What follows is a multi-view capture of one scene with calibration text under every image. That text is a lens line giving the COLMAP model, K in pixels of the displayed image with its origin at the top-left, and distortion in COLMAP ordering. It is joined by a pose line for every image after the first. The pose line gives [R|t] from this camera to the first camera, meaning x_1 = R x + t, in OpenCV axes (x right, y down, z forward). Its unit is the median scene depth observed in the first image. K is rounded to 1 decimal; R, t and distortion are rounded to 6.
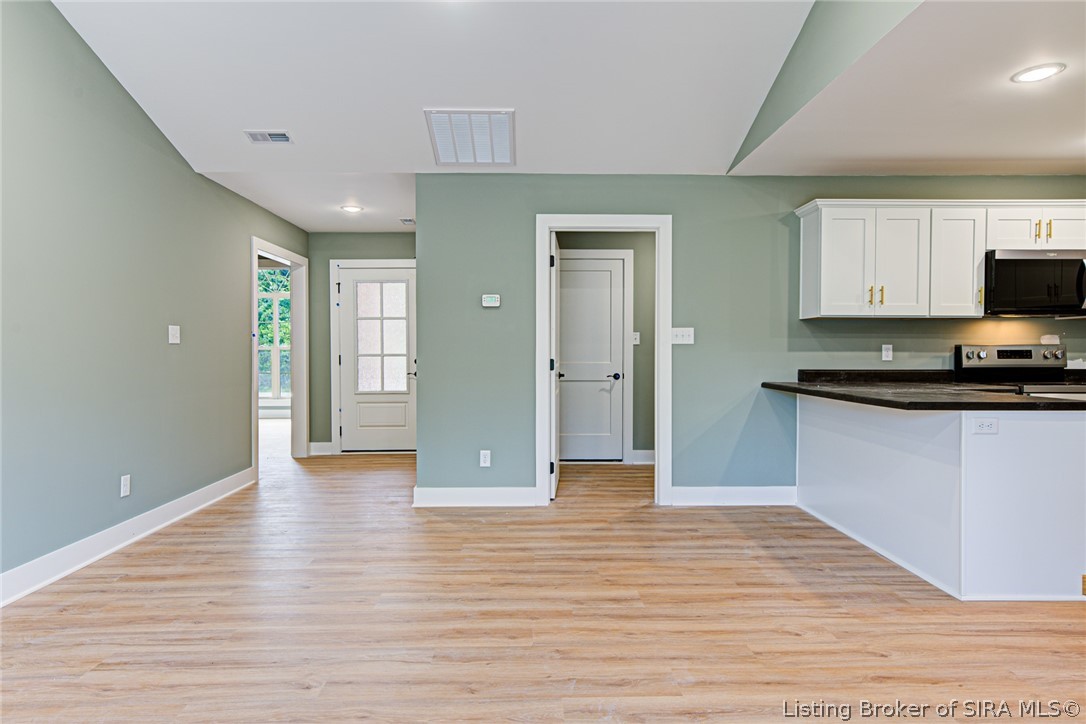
lens RADIAL K [[616.2, 0, 544.8], [0, 616.2, 359.4], [0, 0, 1]] dist [0.016389, 0.002127]
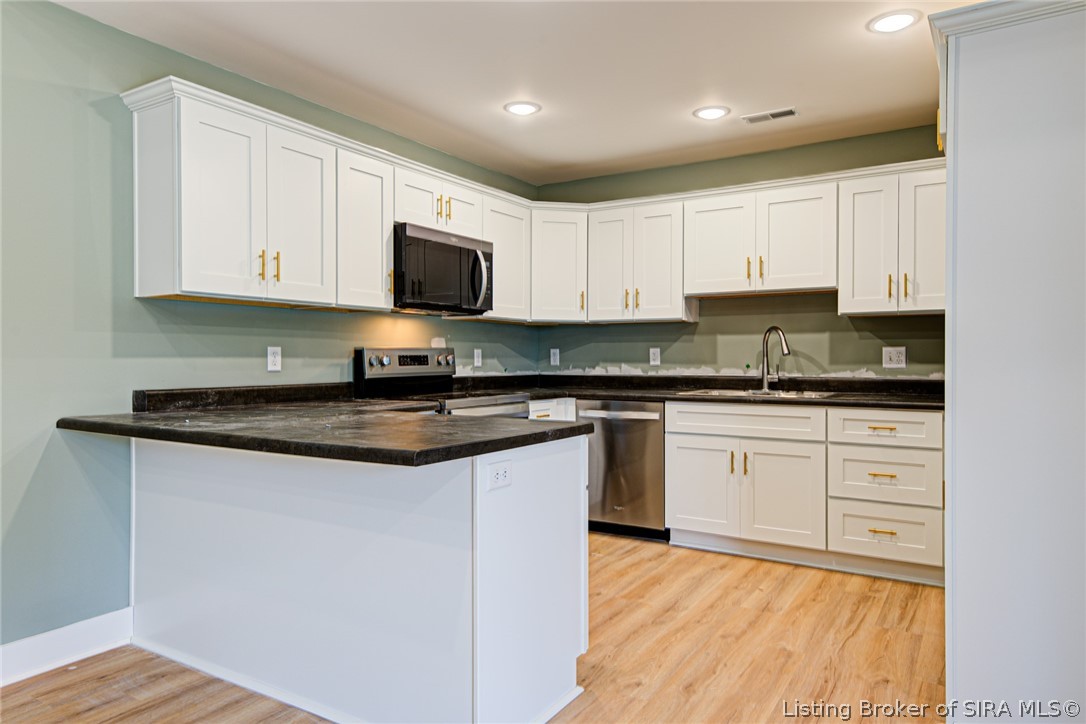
lens RADIAL K [[707.2, 0, 540.0], [0, 707.2, 361.0], [0, 0, 1]] dist [0.020678, 0.003104]
pose [[0.555986, -0.005227, 0.831175, 0.089955], [0.012486, 0.999920, -0.002063, -0.003524], [-0.831098, 0.011525, 0.556007, 0.359739]]
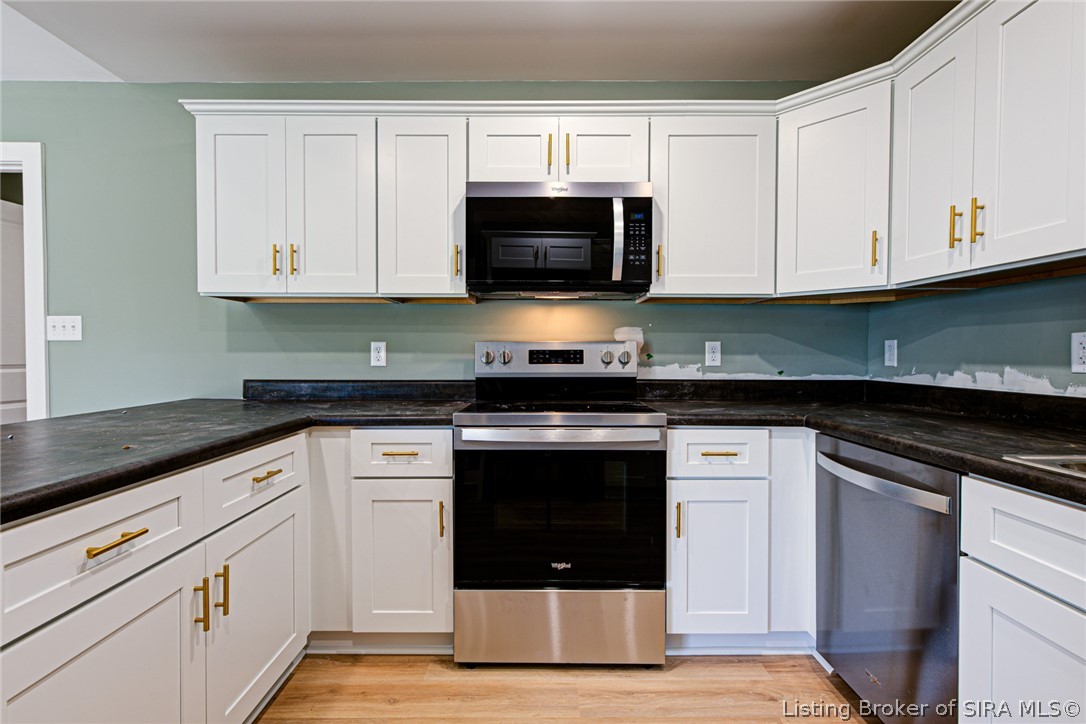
lens RADIAL K [[496.7, 0, 542.4], [0, 496.7, 362.2], [0, 0, 1]] dist [-0.001497, 0.001248]
pose [[0.999538, 0.001333, -0.030351, 0.755468], [-0.001173, 0.999985, 0.005291, -0.005248], [0.030357, -0.005253, 0.999525, 0.489098]]
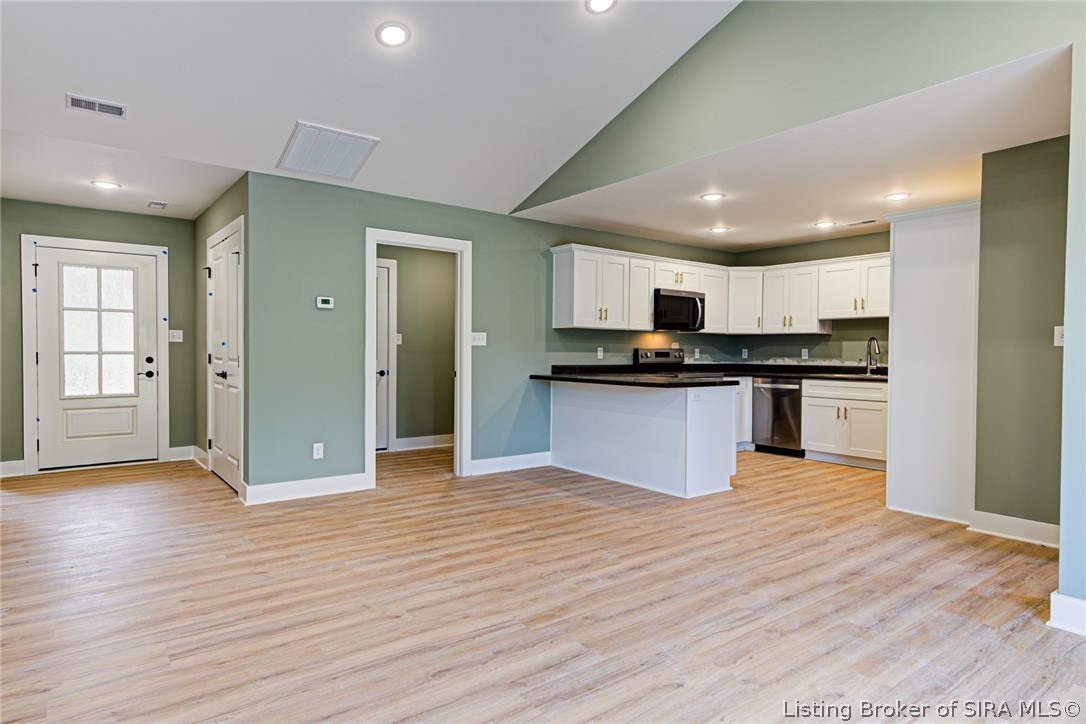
lens RADIAL K [[616.2, 0, 541.4], [0, 616.2, 359.3], [0, 0, 1]] dist [0.016389, 0.002127]
pose [[0.811330, -0.000613, 0.584588, -0.407465], [-0.000325, 0.999999, 0.001500, 0.001313], [-0.584588, -0.001407, 0.811329, -0.088880]]
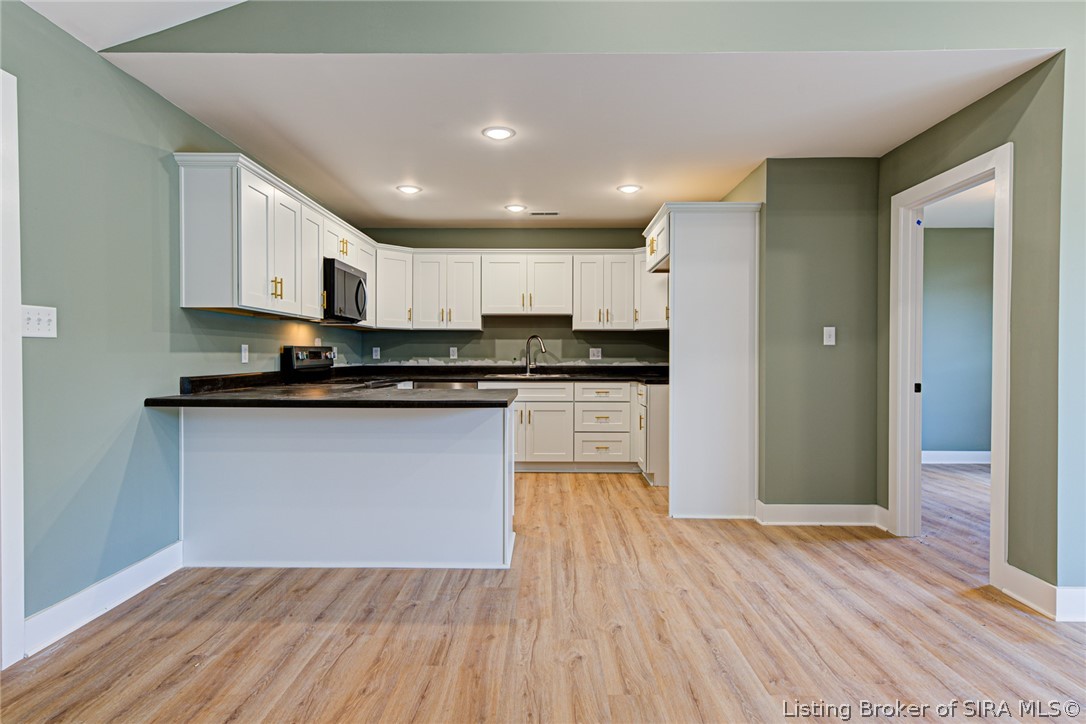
lens RADIAL K [[586.5, 0, 539.4], [0, 586.5, 360.3], [0, 0, 1]] dist [0.013173, 0.000506]
pose [[0.041737, -0.011309, 0.999065, -0.259744], [0.011002, 0.999881, 0.010859, -0.006340], [-0.999068, 0.010538, 0.041857, 0.562596]]
